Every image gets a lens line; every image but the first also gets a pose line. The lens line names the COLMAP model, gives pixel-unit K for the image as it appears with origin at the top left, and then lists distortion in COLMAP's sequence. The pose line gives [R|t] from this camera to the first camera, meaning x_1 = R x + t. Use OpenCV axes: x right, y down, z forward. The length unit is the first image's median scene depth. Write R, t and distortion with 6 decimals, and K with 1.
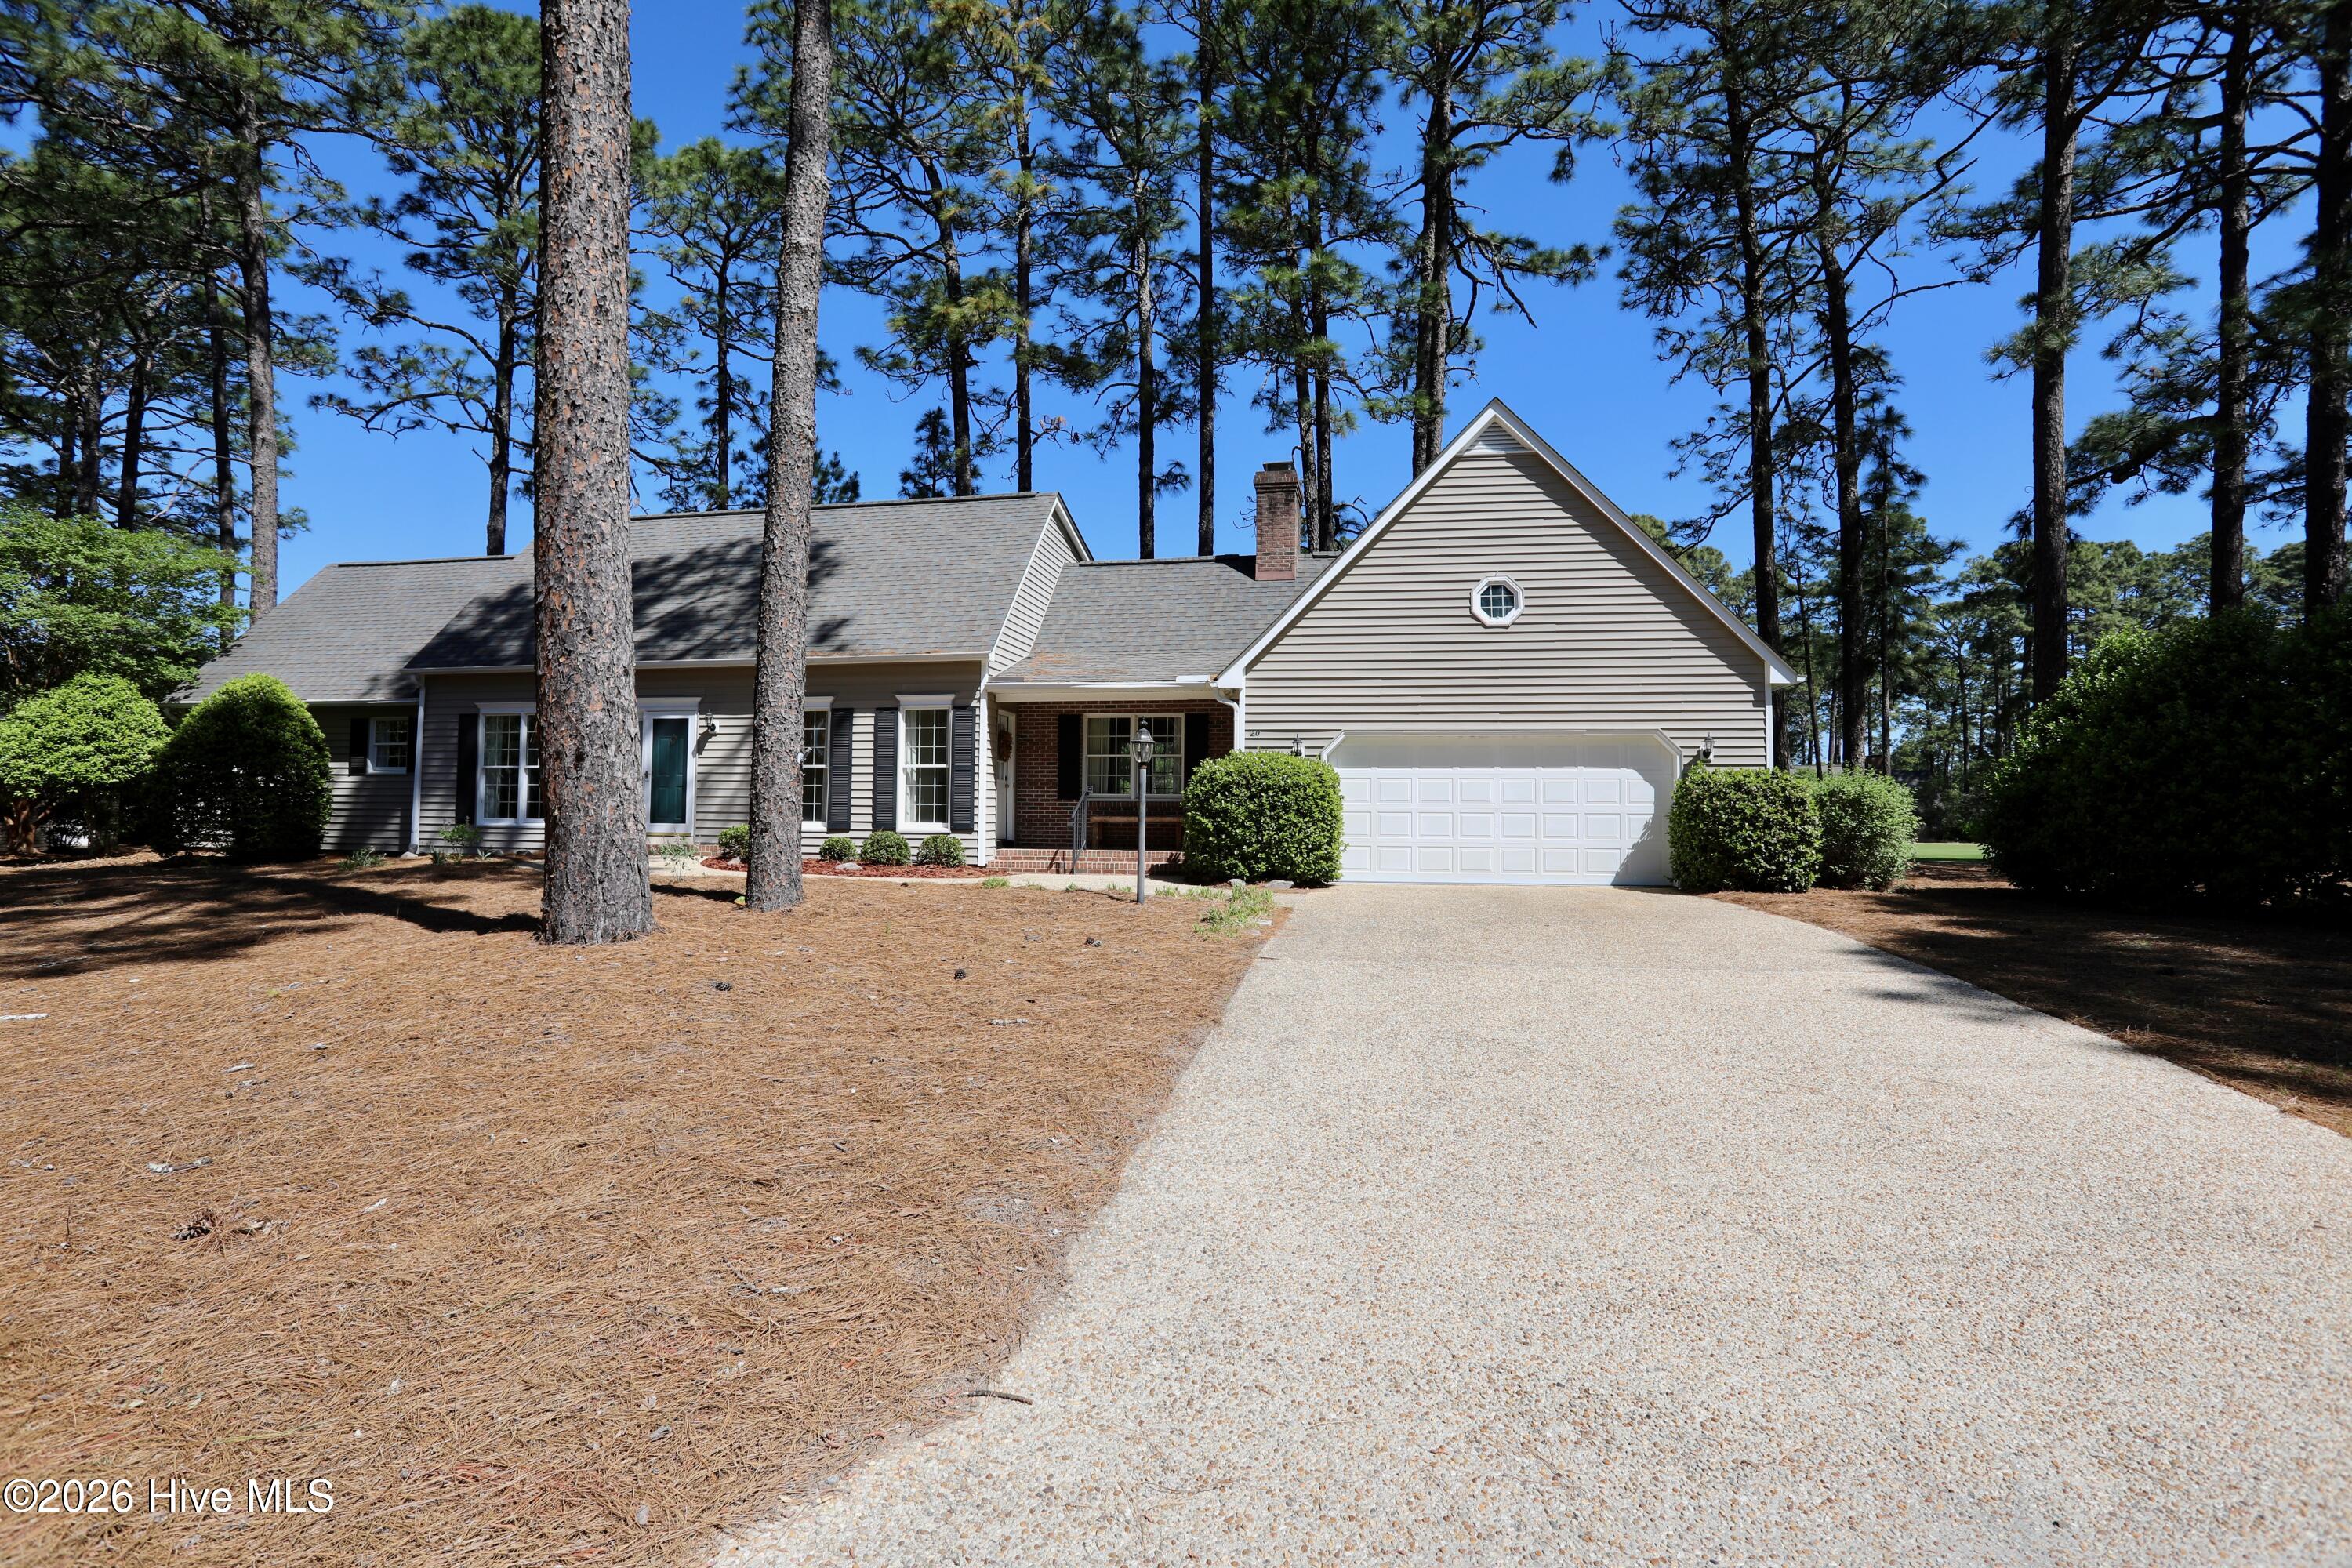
lens RADIAL K [[1141.0, 0, 1174.5], [0, 1141.0, 770.0], [0, 0, 1]] dist [-0.072506, 0.028524]
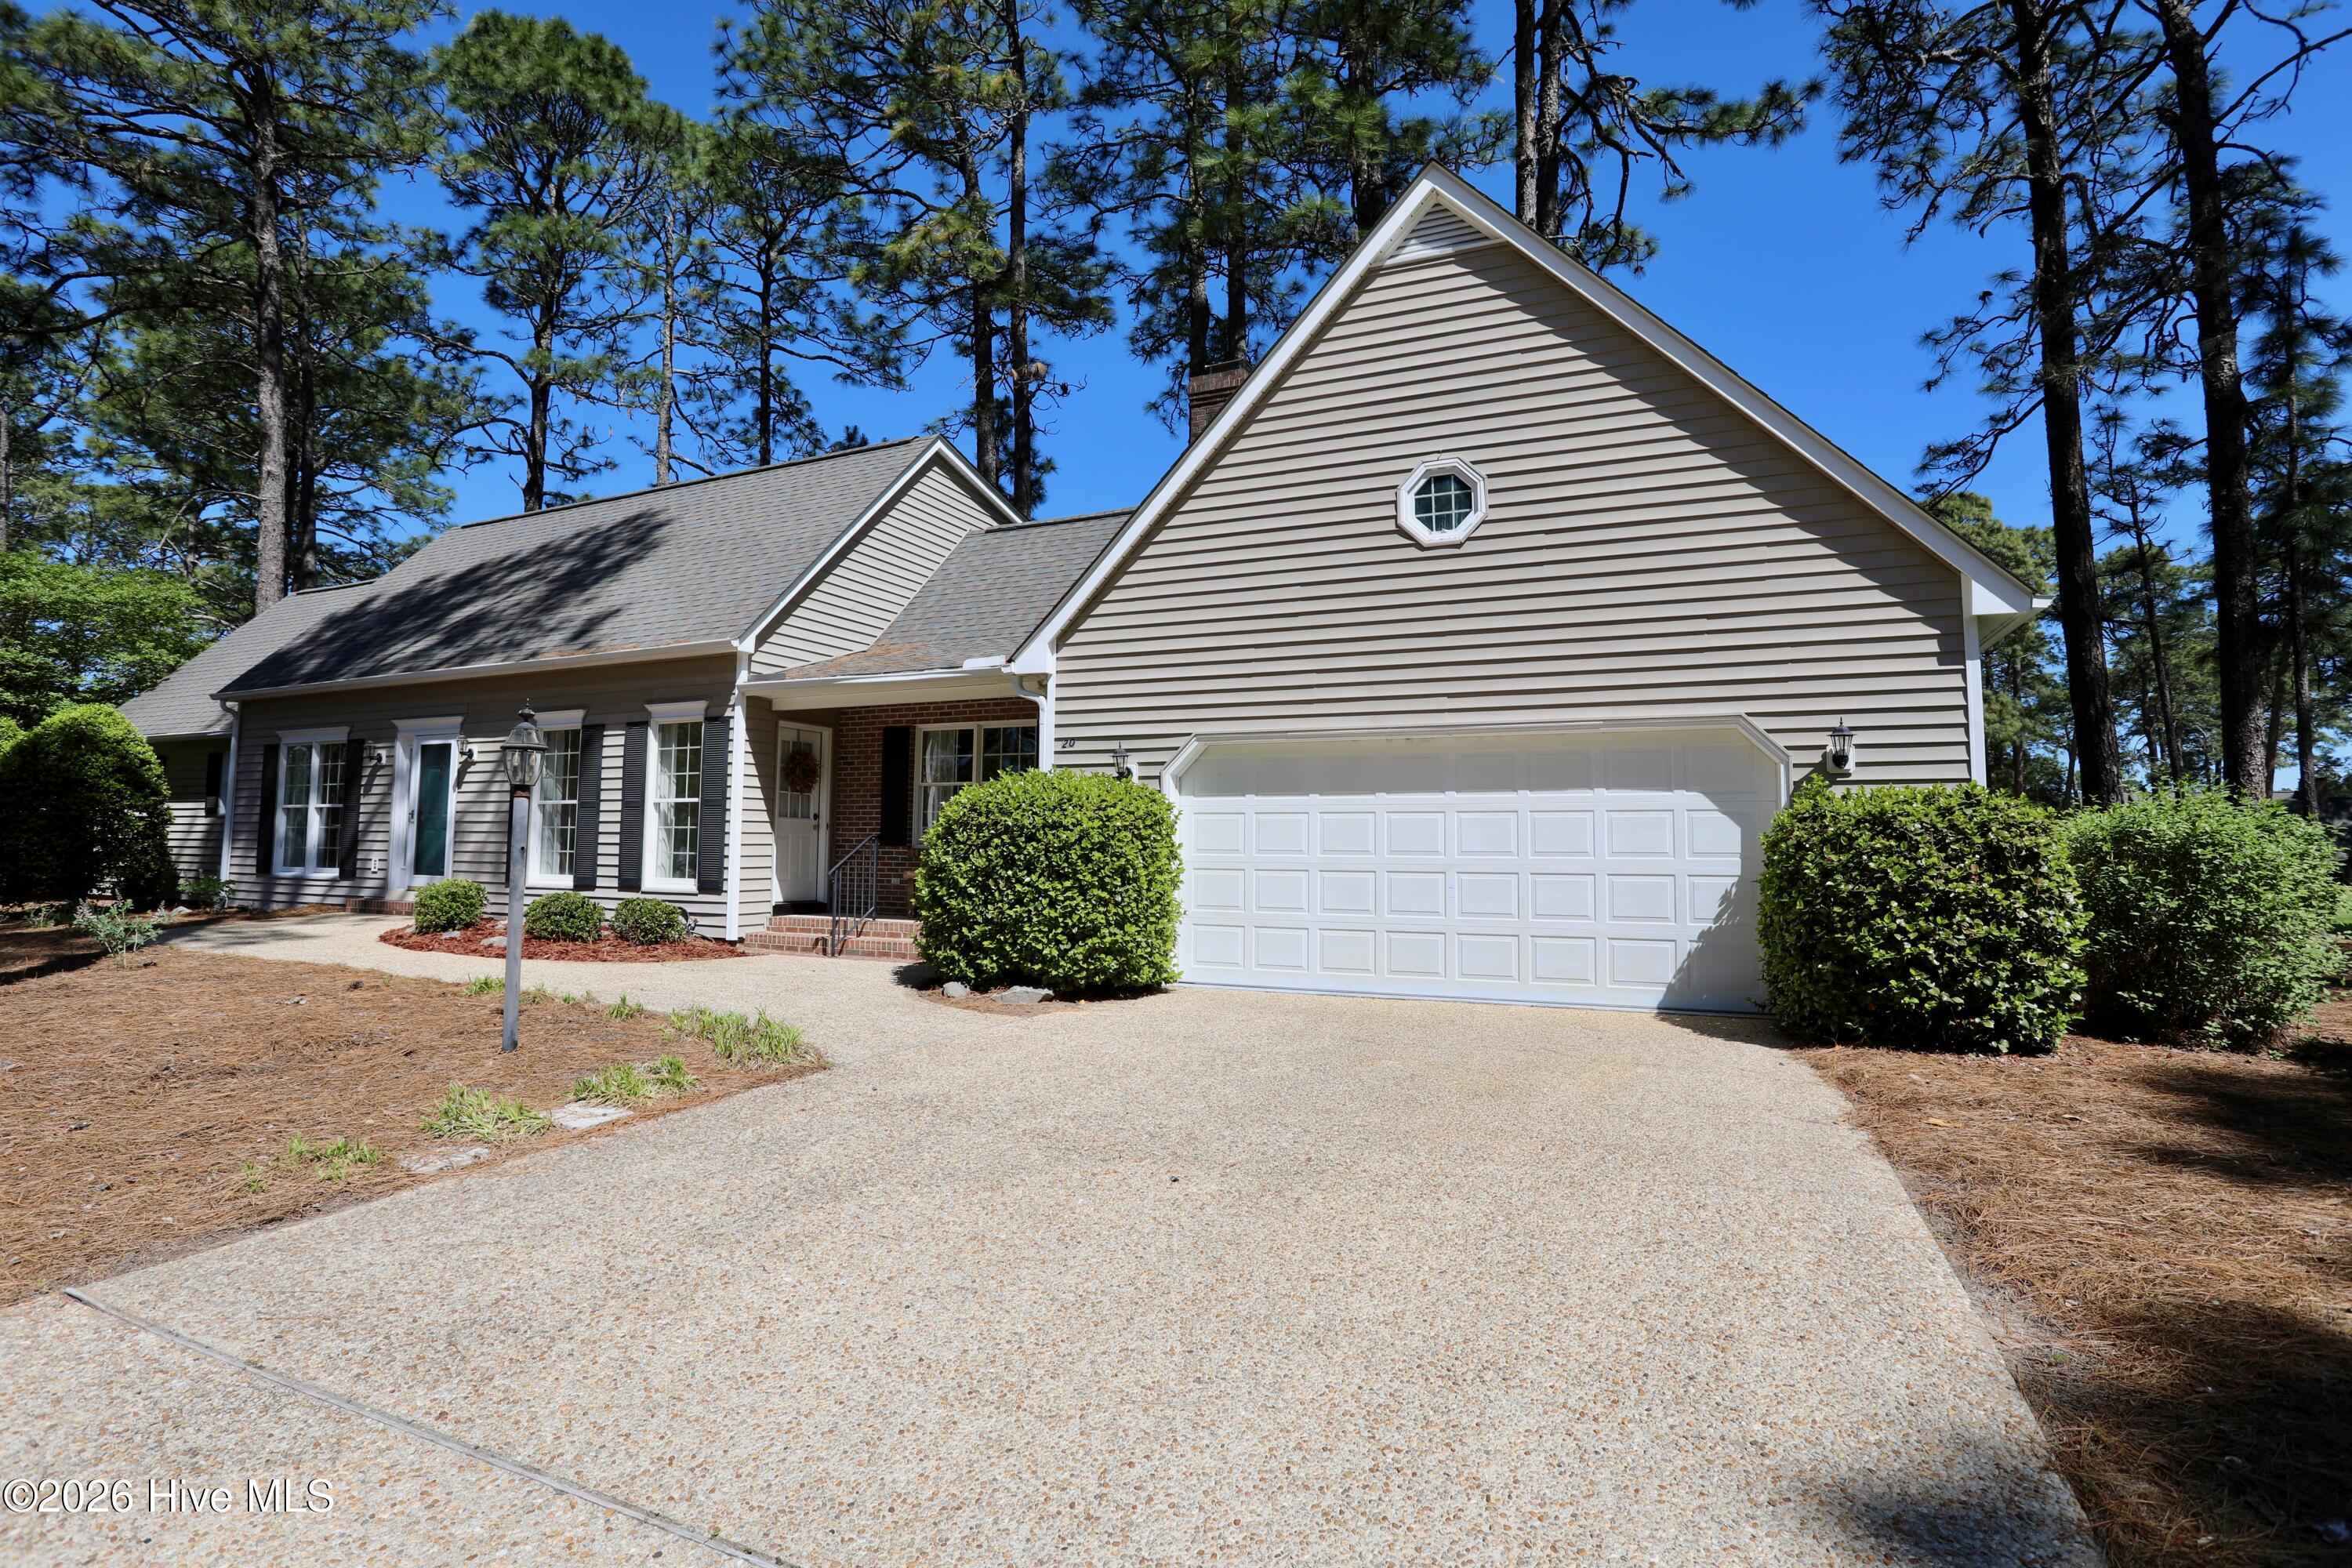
lens RADIAL K [[1141.0, 0, 1174.5], [0, 1141.0, 770.0], [0, 0, 1]] dist [-0.072506, 0.028524]
pose [[0.968848, -0.016563, -0.247103, 0.267192], [0.008308, 0.999373, -0.034414, 0.004523], [0.247518, 0.031289, 0.968378, 0.379255]]
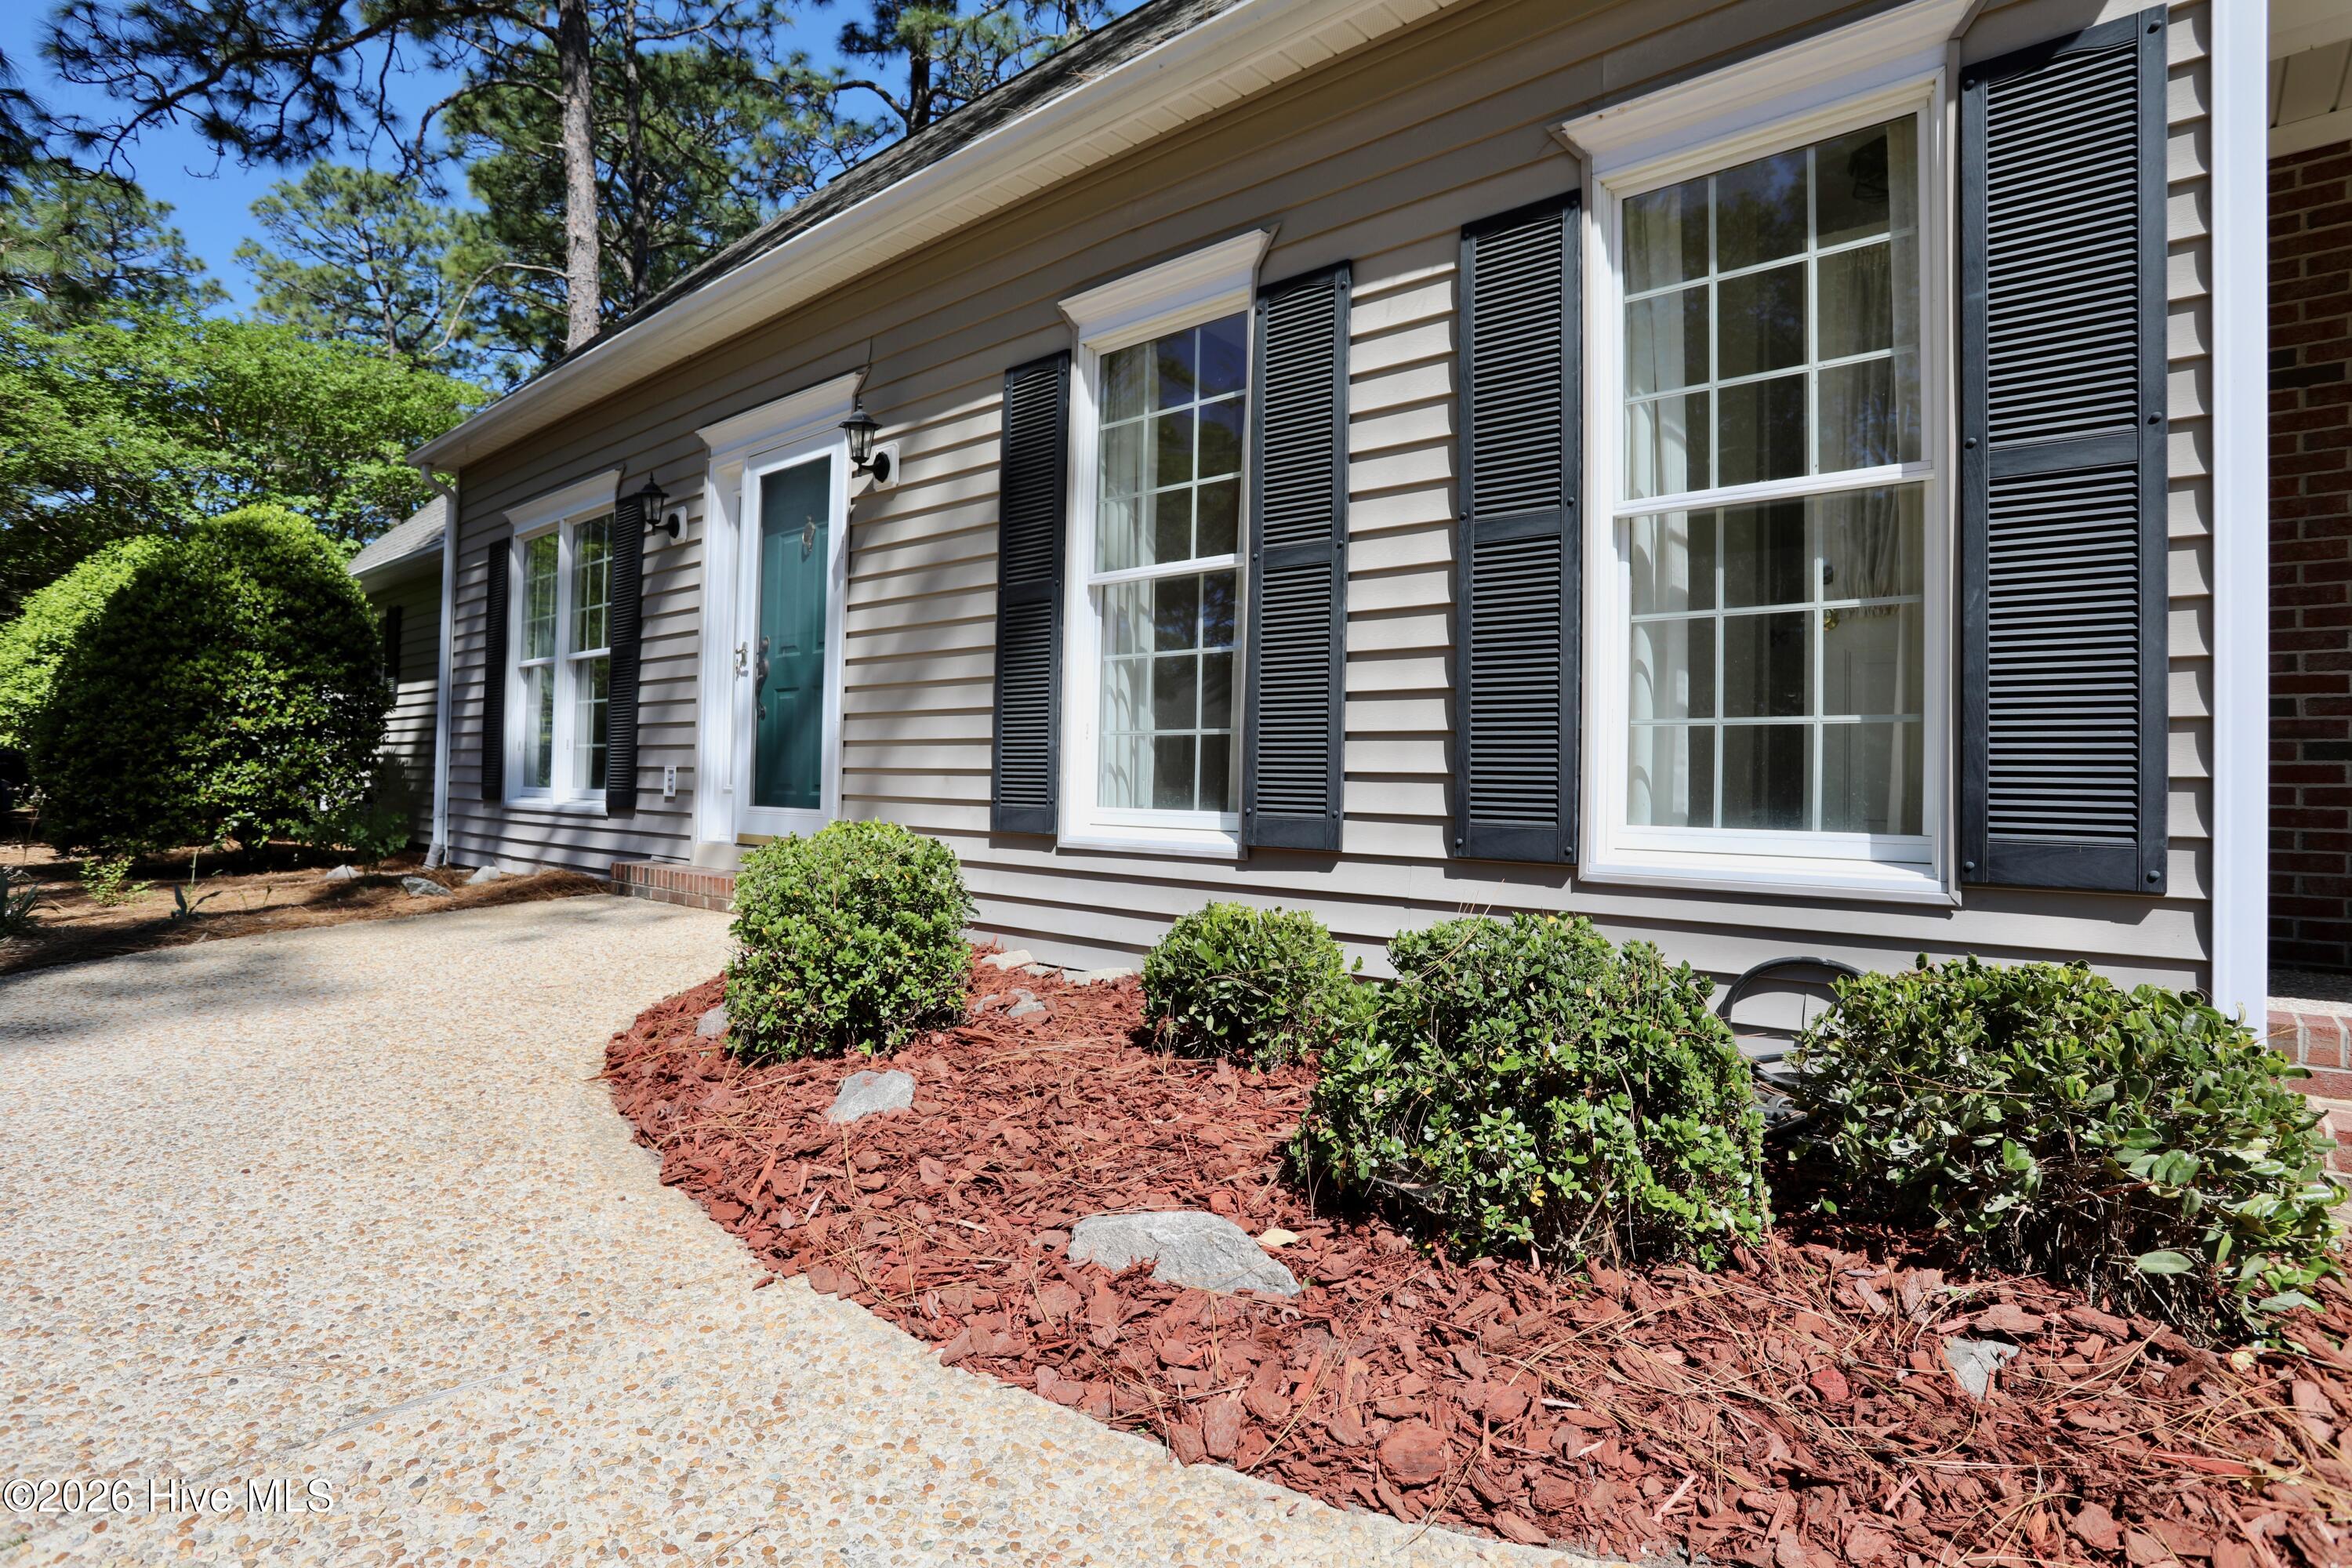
lens RADIAL K [[1176.1, 0, 1176.5], [0, 1176.1, 730.4], [0, 0, 1]] dist [-0.003145, -0.000299]
pose [[0.863118, -0.012972, -0.504836, -0.205368], [0.014126, 0.999899, -0.001540, 0.030440], [0.504805, -0.005802, 0.863214, 0.806534]]
